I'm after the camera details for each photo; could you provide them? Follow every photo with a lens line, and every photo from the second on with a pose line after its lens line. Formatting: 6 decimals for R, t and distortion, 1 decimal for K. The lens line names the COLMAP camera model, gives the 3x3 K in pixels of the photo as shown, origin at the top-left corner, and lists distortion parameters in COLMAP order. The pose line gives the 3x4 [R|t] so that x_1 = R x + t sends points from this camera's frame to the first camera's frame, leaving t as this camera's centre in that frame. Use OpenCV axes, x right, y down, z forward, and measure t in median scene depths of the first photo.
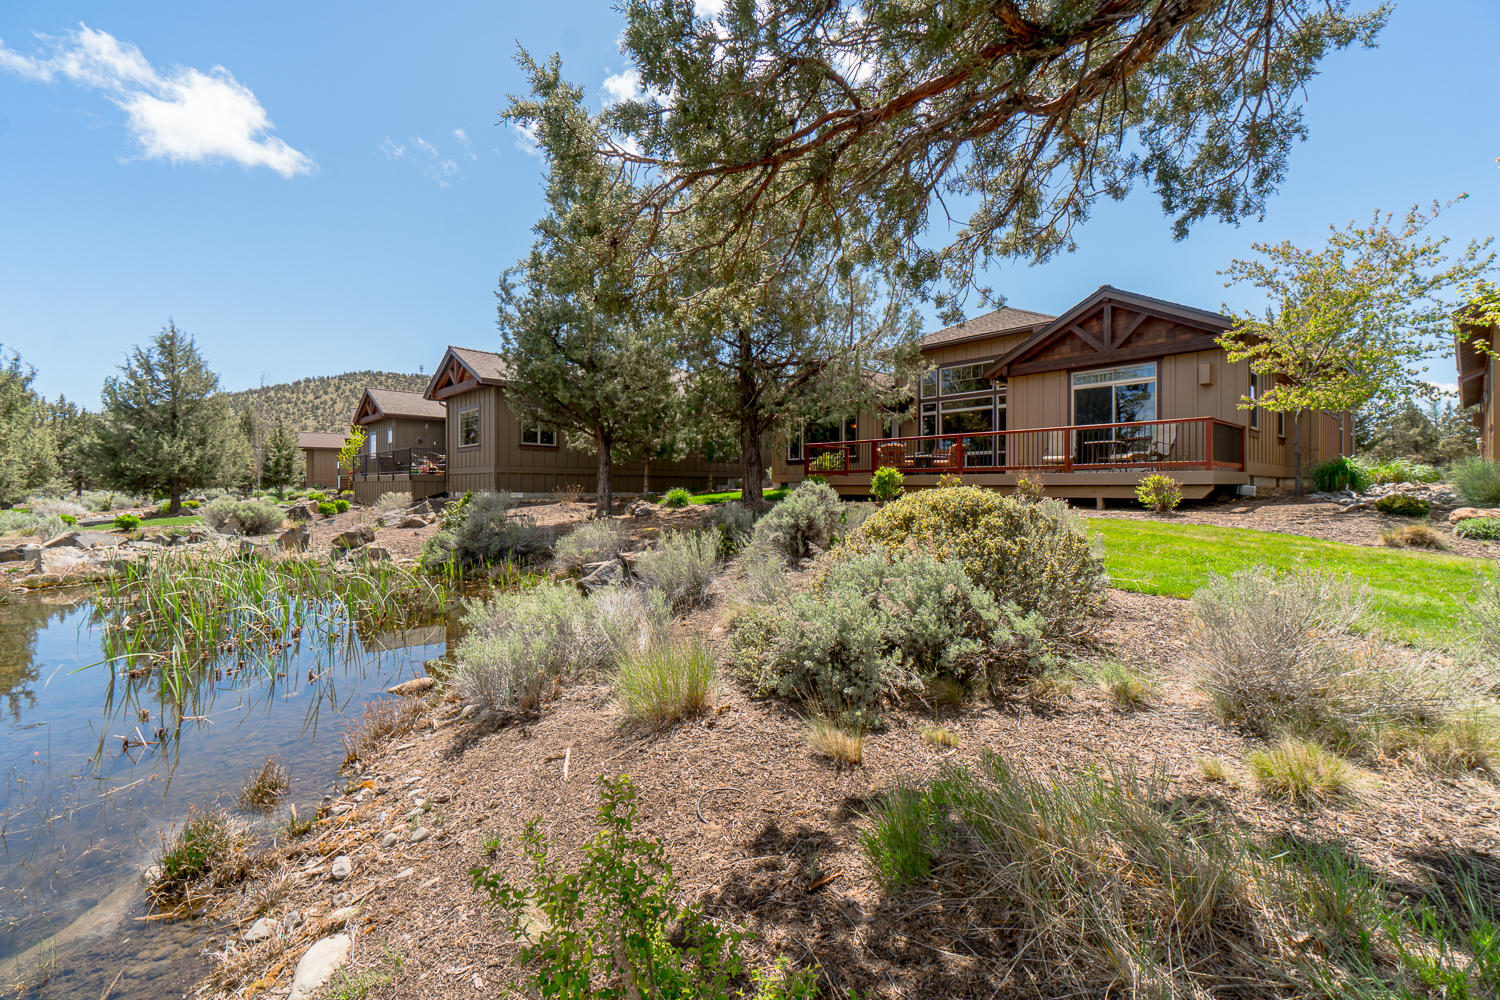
lens RADIAL K [[663.9, 0, 746.9], [0, 663.9, 496.4], [0, 0, 1]] dist [-0.000690, -0.000134]
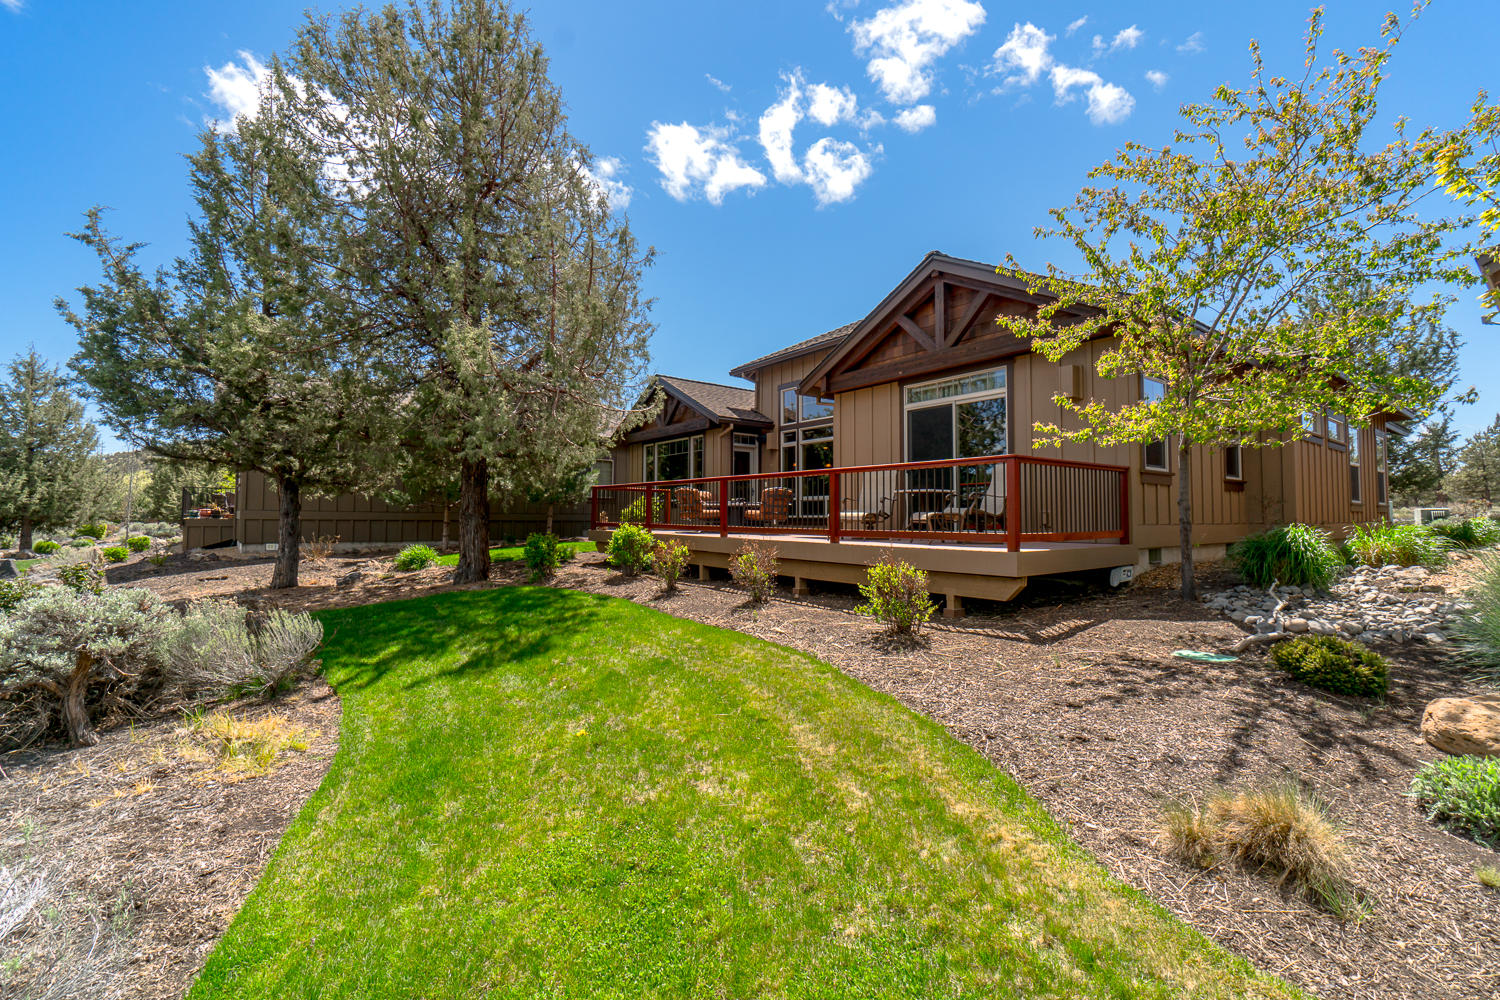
lens RADIAL K [[663.9, 0, 735.1], [0, 663.9, 498.5], [0, 0, 1]] dist [-0.000690, -0.000134]
pose [[0.995876, 0.001321, -0.090718, 0.386206], [-0.004588, 0.999348, -0.035809, -0.046506], [0.090611, 0.036077, 0.995233, 0.318810]]
